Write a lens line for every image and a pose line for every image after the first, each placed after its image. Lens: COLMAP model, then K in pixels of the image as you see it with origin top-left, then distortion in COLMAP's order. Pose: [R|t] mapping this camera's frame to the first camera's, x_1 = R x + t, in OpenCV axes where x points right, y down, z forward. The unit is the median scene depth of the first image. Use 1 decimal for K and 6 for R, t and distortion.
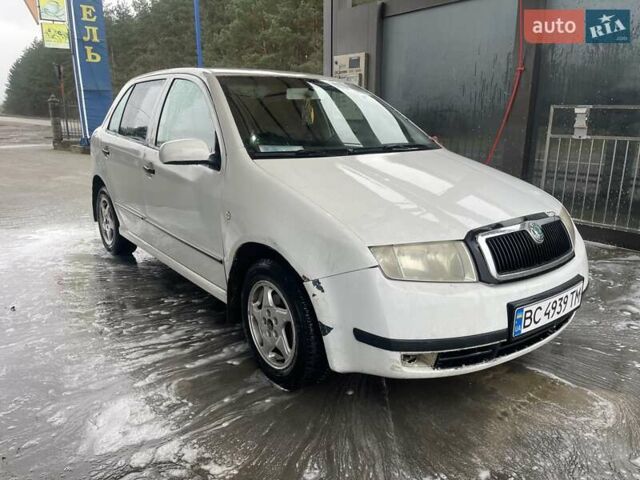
lens RADIAL K [[479.0, 0, 320.0], [0, 479.0, 240.0], [0, 0, 1]] dist [0.080796, -0.104792]
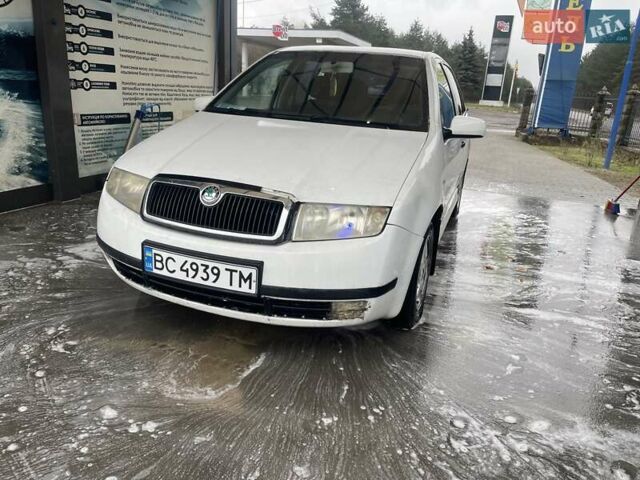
lens RADIAL K [[479.0, 0, 320.0], [0, 479.0, 240.0], [0, 0, 1]] dist [0.080796, -0.104792]
pose [[0.532373, 0.284890, -0.797130, 1.009721], [-0.275787, 0.948662, 0.154860, -0.105712], [0.800325, 0.137395, 0.583611, 0.440771]]
